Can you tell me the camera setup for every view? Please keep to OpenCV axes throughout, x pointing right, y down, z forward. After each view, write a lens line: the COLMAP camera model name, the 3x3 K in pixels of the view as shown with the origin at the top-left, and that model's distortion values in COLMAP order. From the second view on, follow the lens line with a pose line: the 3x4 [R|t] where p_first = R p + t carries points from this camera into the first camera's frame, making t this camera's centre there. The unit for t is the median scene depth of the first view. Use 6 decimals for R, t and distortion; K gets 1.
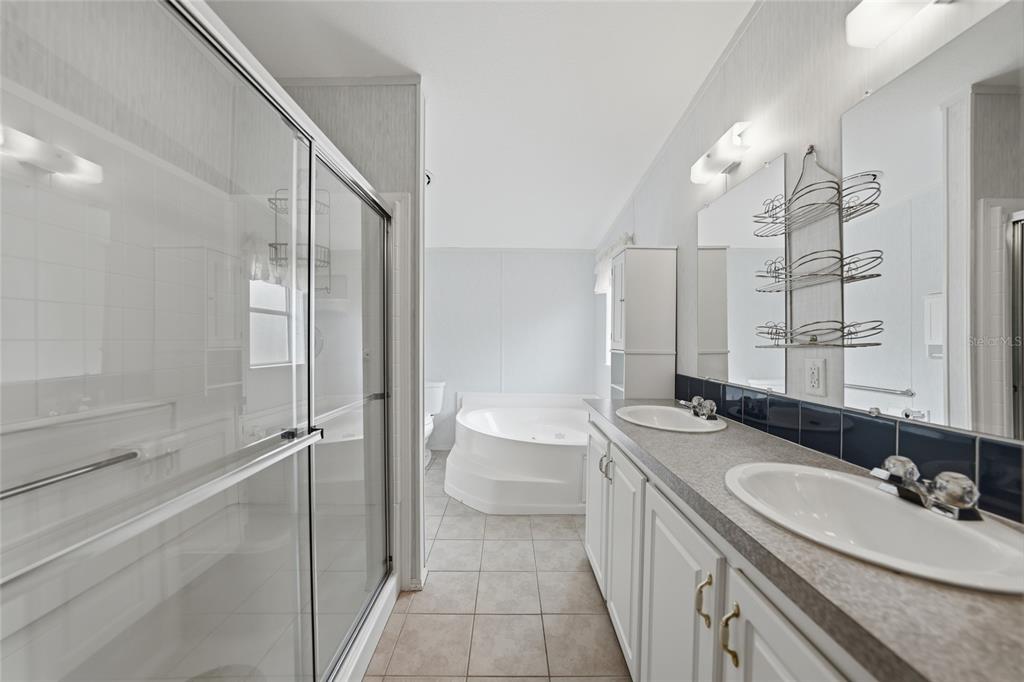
lens RADIAL K [[369.6, 0, 512.7], [0, 369.6, 335.8], [0, 0, 1]] dist [-0.022999, 0.006456]
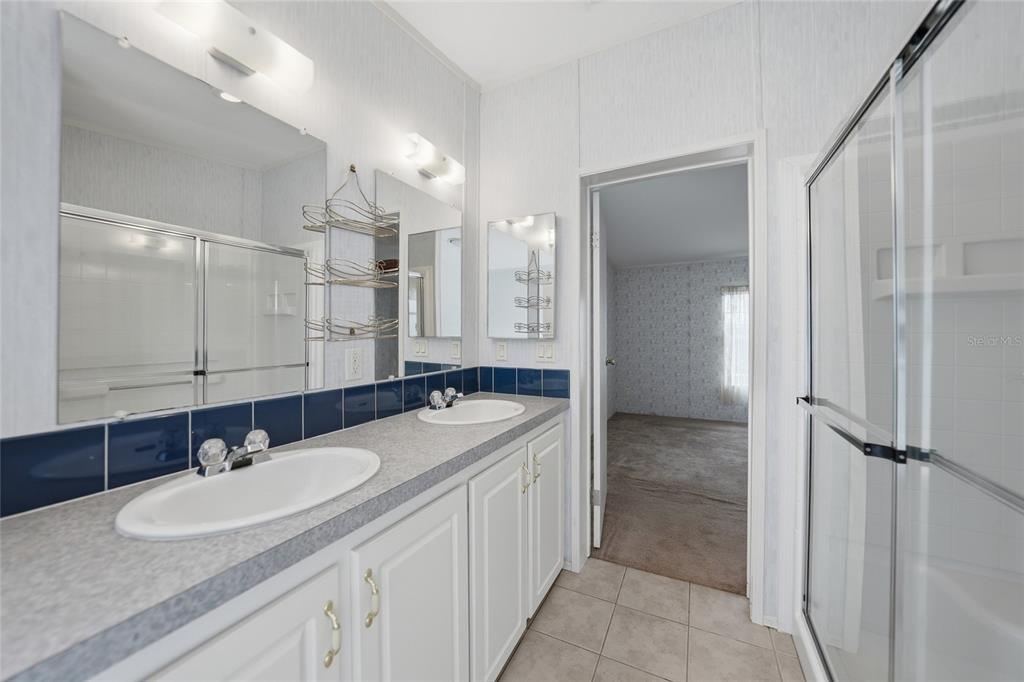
lens RADIAL K [[369.6, 0, 512.7], [0, 369.6, 335.8], [0, 0, 1]] dist [-0.022999, 0.006456]
pose [[-0.887912, 0.003072, 0.460004, -0.298997], [-0.002898, 0.999921, -0.012271, 0.037680], [-0.460005, -0.012228, -0.887832, 1.828130]]
